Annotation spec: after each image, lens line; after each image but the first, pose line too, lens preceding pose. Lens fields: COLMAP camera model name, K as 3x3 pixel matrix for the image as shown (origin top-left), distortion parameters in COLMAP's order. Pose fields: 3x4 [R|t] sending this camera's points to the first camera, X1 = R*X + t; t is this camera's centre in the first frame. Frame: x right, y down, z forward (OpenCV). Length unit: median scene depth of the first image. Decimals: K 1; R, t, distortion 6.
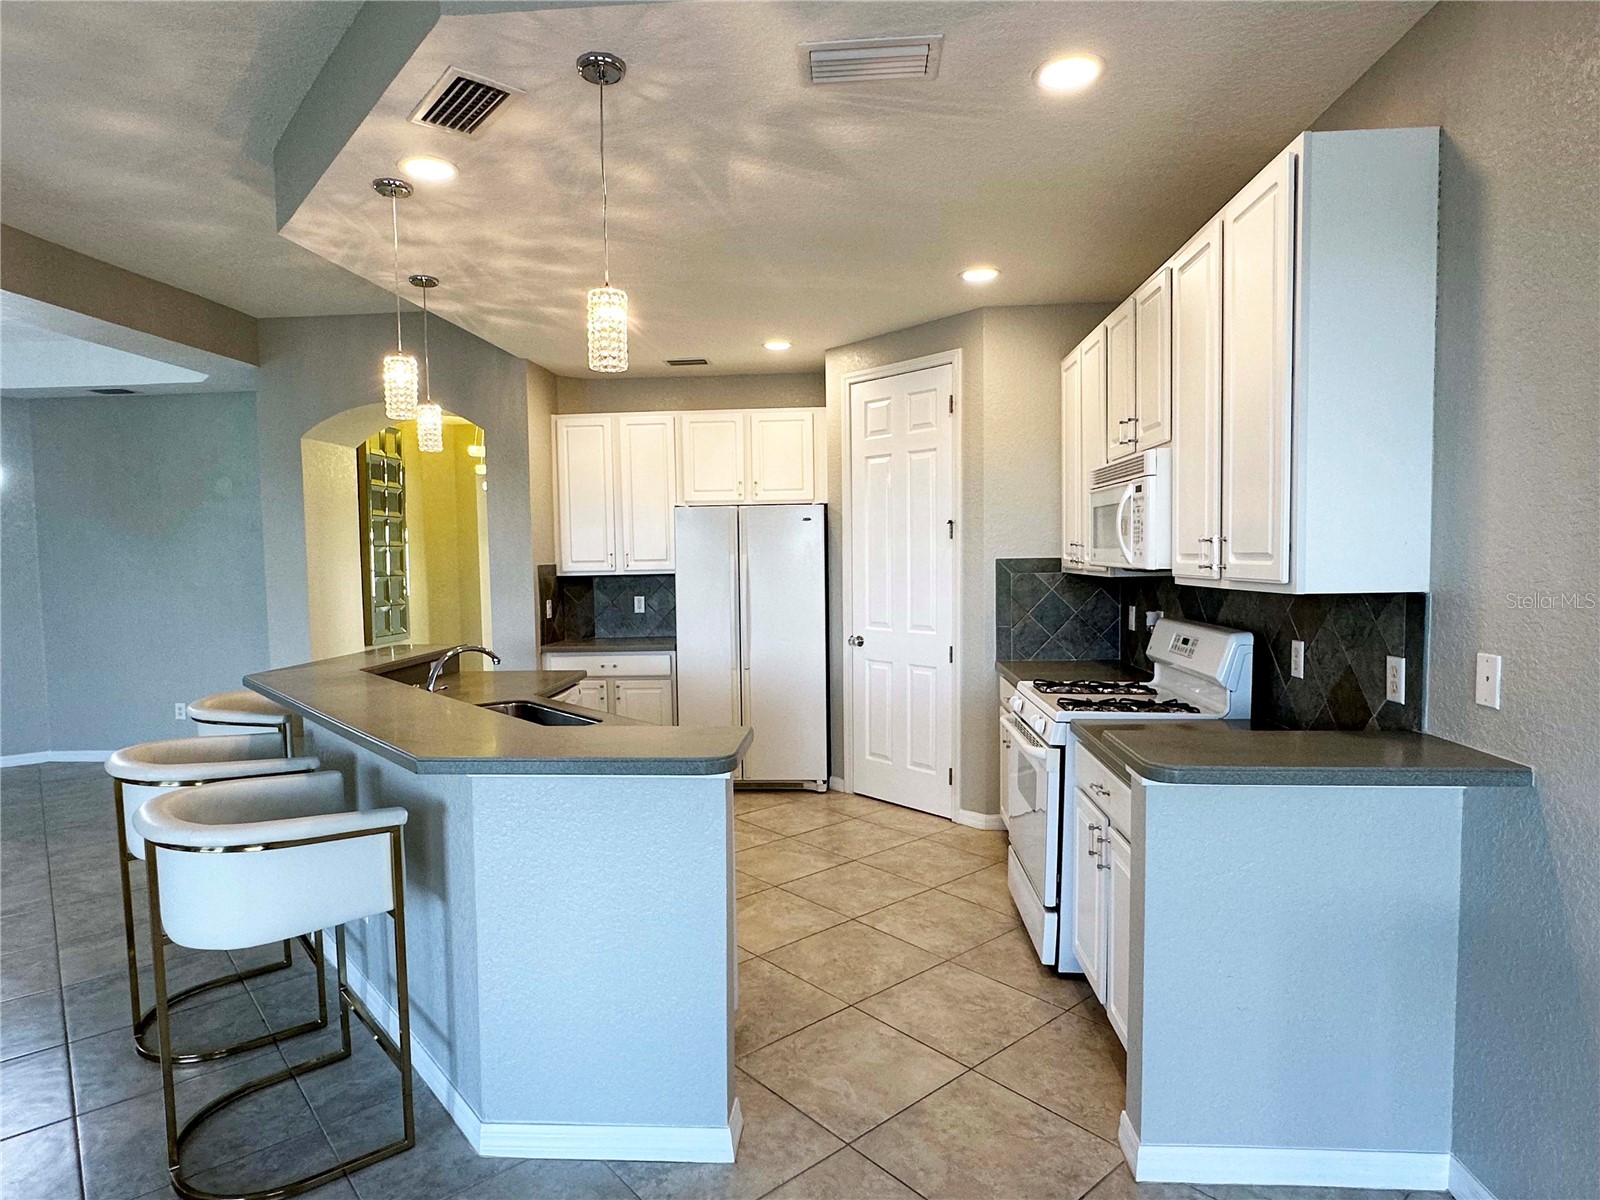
lens RADIAL K [[903.1, 0, 797.3], [0, 903.1, 614.0], [0, 0, 1]] dist [-0.009411, 0.002219]
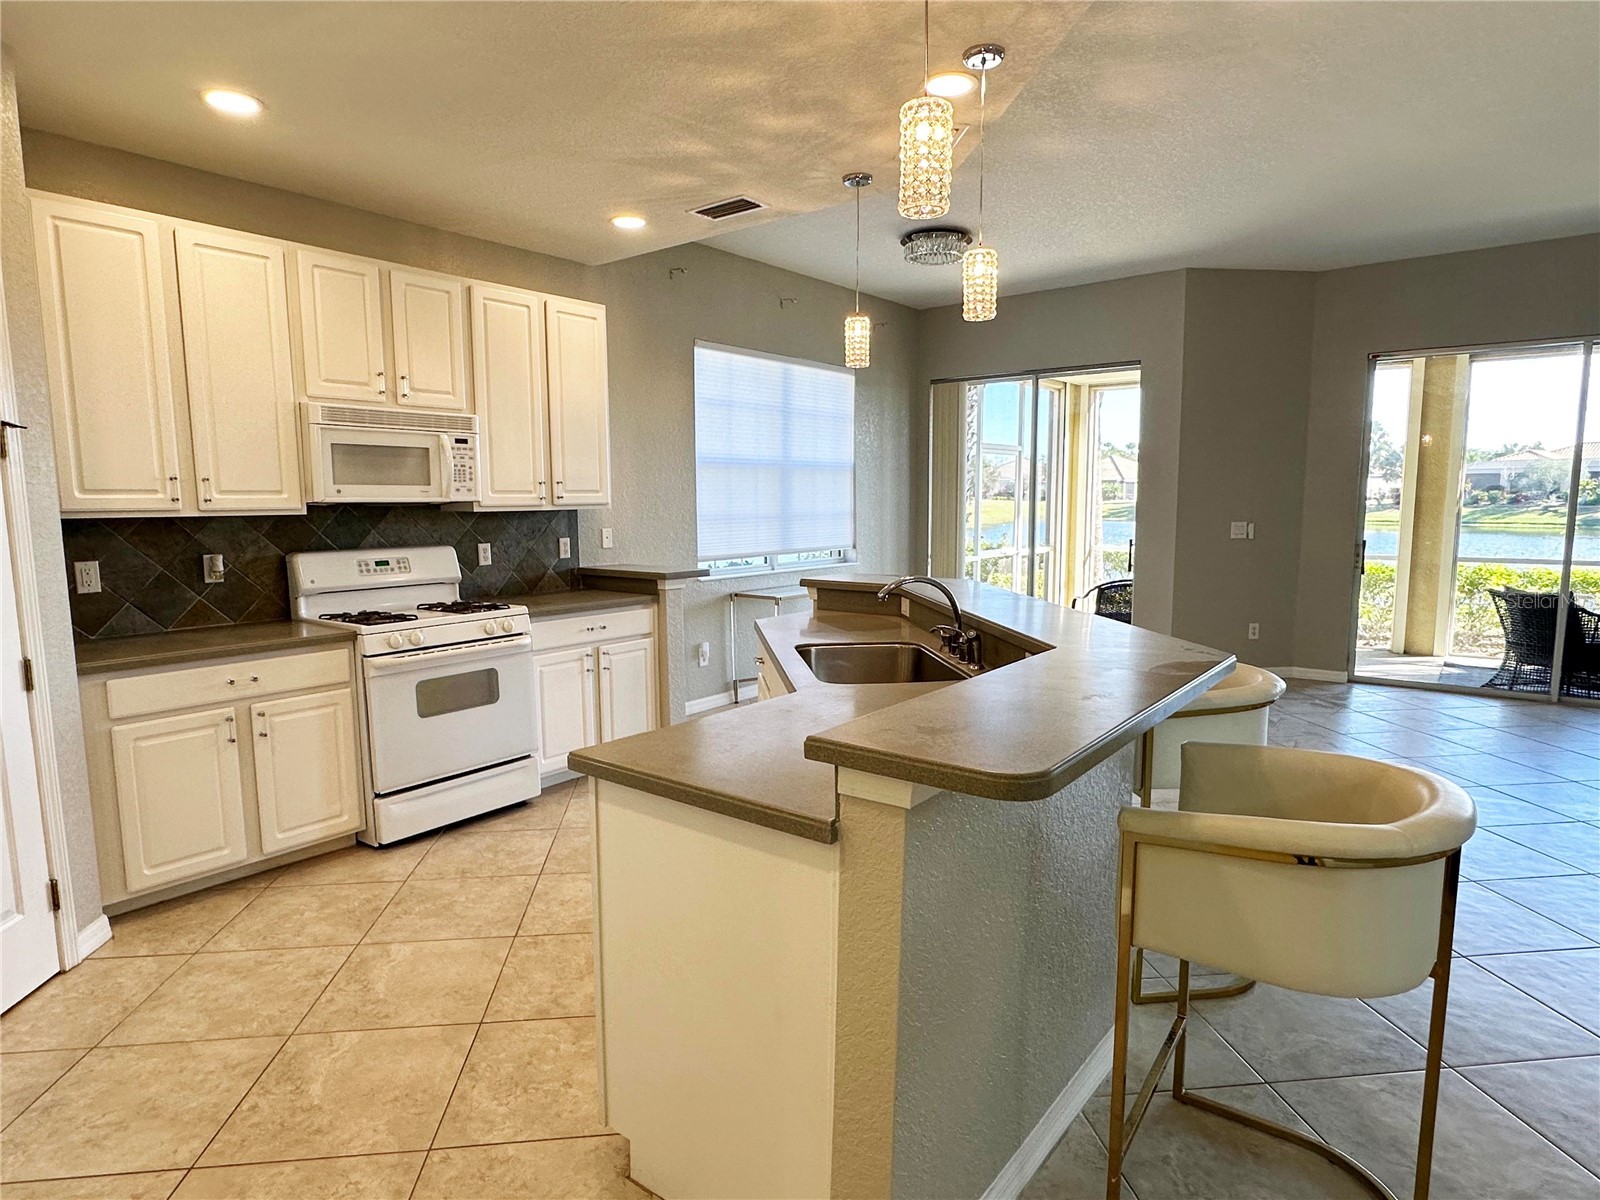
lens RADIAL K [[903.1, 0, 791.4], [0, 903.1, 608.3], [0, 0, 1]] dist [-0.009411, 0.002219]
pose [[-0.822651, -0.052740, 0.566095, -0.614469], [0.053565, 0.984070, 0.169523, -0.073947], [-0.566017, 0.169781, -0.806721, 1.428900]]
